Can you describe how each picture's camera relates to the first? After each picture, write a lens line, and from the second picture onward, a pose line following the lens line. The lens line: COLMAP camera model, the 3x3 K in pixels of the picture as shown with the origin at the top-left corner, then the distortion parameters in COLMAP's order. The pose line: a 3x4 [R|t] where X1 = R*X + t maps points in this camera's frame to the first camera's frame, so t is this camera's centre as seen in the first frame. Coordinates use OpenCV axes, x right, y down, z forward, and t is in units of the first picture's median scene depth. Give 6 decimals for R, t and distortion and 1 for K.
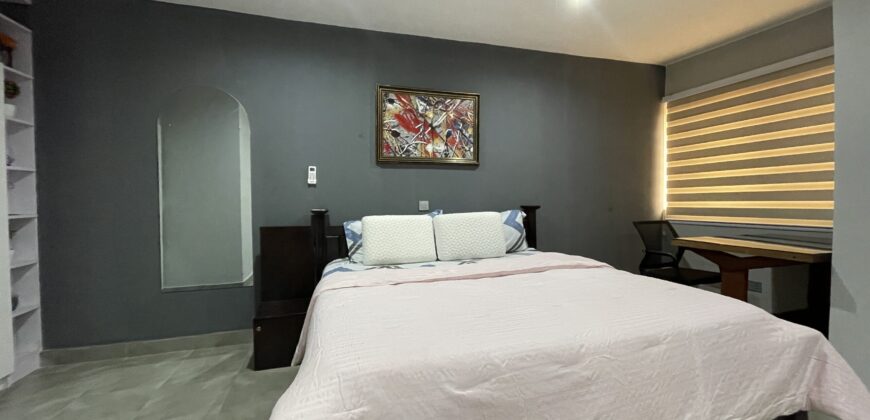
lens RADIAL K [[350.9, 0, 435.3], [0, 350.9, 206.7], [0, 0, 1]] dist [-0.005999, 0.001855]
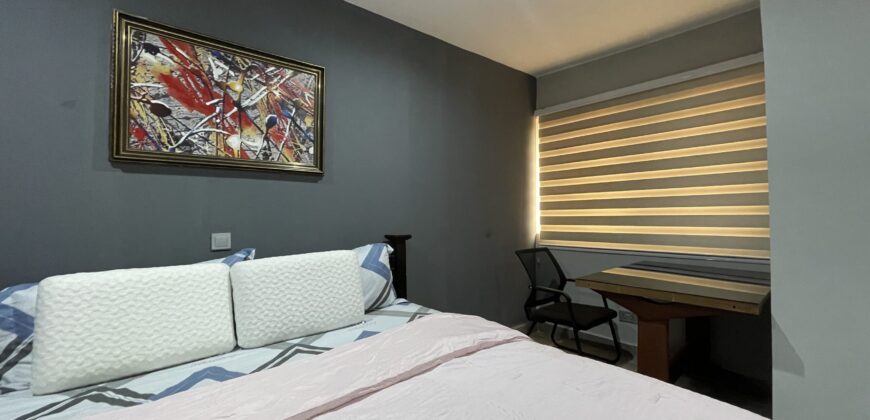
lens RADIAL K [[350.9, 0, 431.8], [0, 350.9, 206.2], [0, 0, 1]] dist [-0.005999, 0.001855]
pose [[0.922791, 0.009280, 0.385189, 0.065703], [0.006980, 0.999143, -0.040792, -0.035457], [-0.385238, 0.040331, 0.921936, 0.349847]]
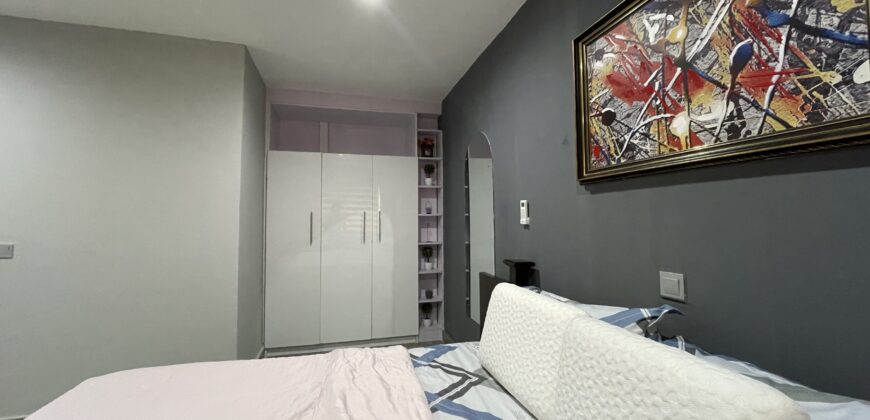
lens RADIAL K [[350.9, 0, 433.5], [0, 350.9, 203.7], [0, 0, 1]] dist [-0.005999, 0.001855]
pose [[-0.054571, -0.035608, -0.997875, 0.360205], [-0.010750, 0.999327, -0.035072, -0.074852], [0.998452, 0.008813, -0.054917, 0.794752]]
